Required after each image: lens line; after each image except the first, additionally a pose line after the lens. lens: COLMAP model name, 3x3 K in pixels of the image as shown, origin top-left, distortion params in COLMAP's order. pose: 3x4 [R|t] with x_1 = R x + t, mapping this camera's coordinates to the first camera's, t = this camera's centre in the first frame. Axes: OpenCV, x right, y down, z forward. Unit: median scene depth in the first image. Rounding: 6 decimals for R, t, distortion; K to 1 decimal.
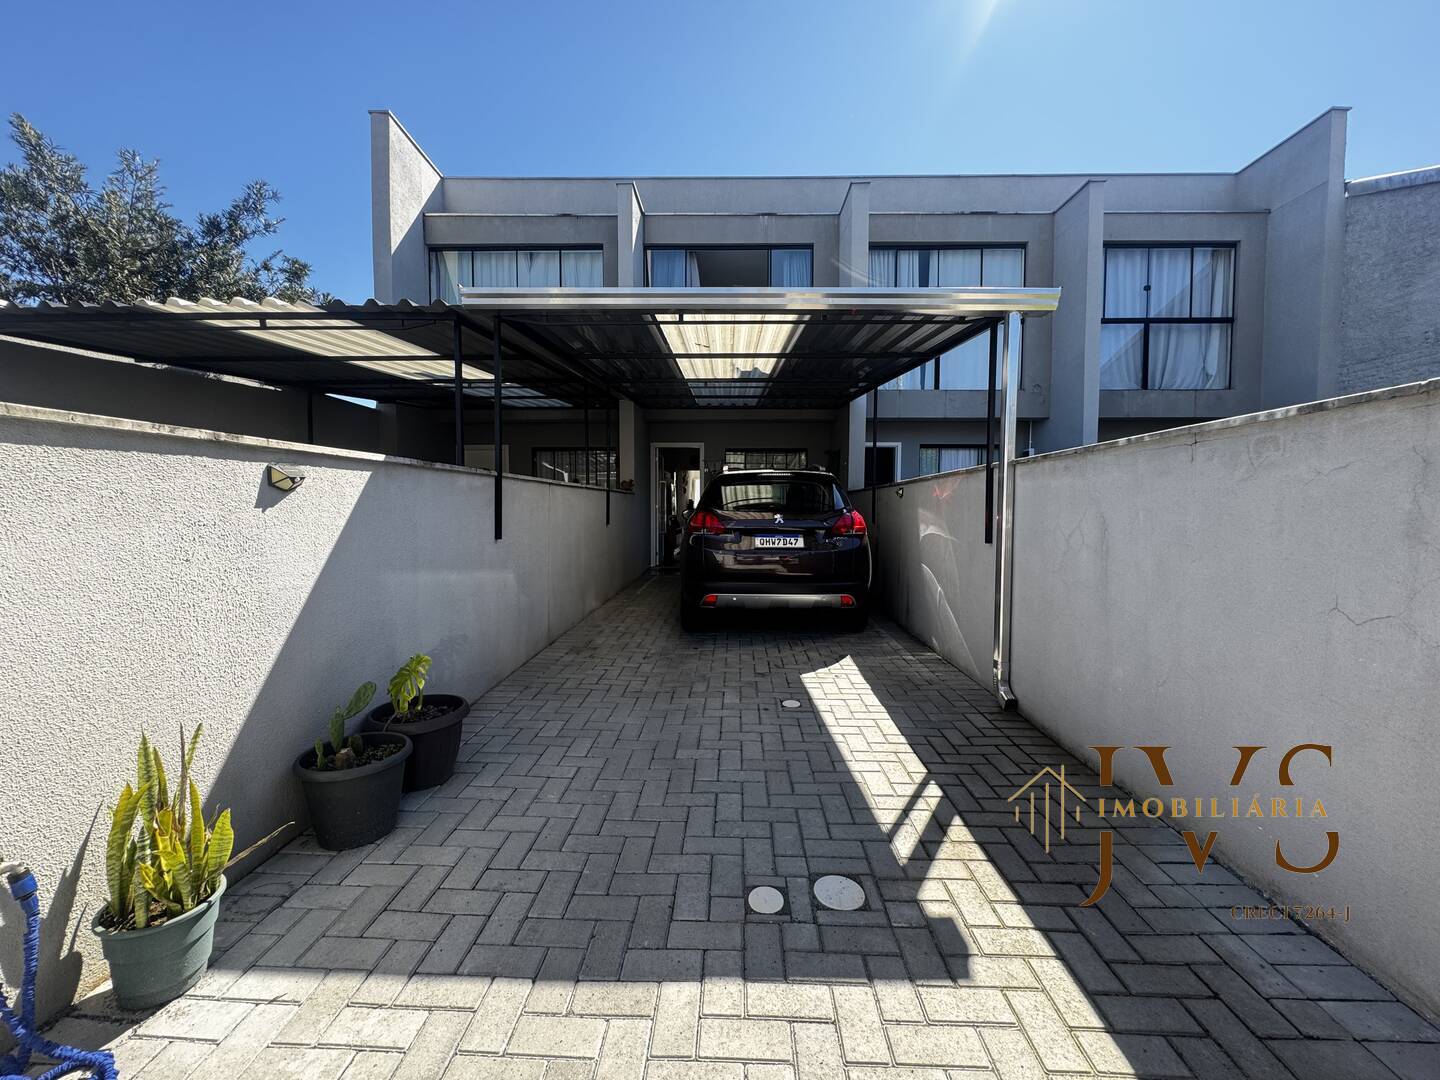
lens RADIAL K [[581.0, 0, 716.1], [0, 581.0, 536.4], [0, 0, 1]] dist [0.001379, -0.000022]
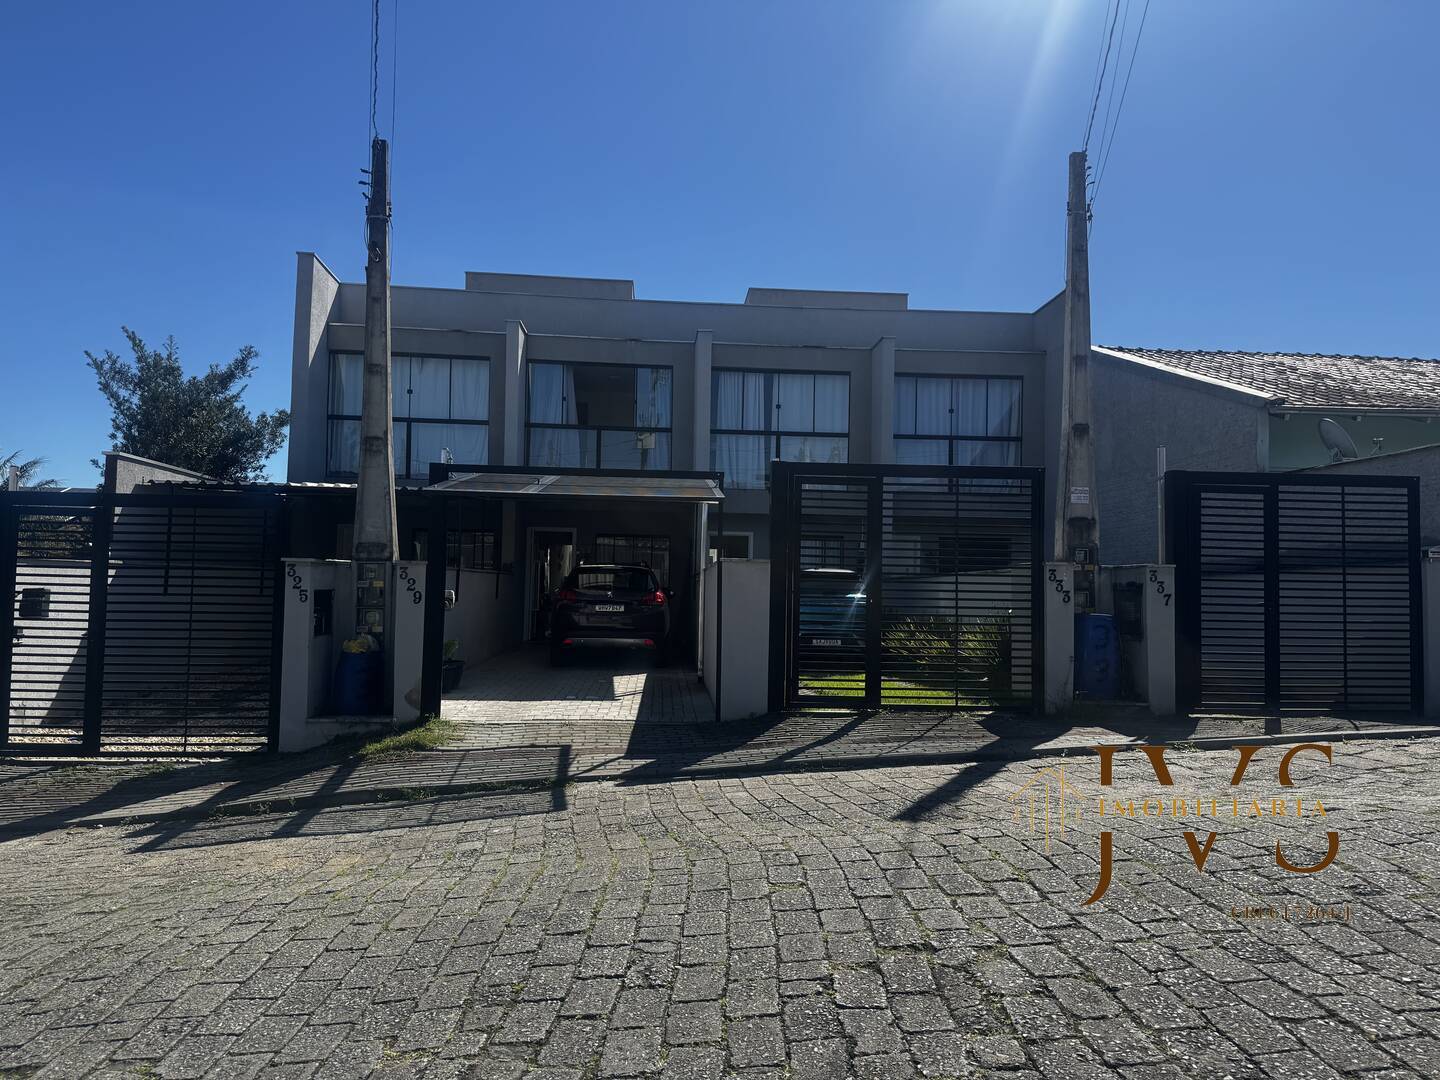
lens RADIAL K [[1011.8, 0, 720.0], [0, 1011.8, 540.0], [0, 0, 1]] dist [0.120914, -0.180104]
pose [[0.995131, 0.022827, 0.095876, 0.072313], [-0.013415, 0.995127, -0.097687, 0.049508], [-0.097639, 0.095925, 0.990588, -1.015275]]
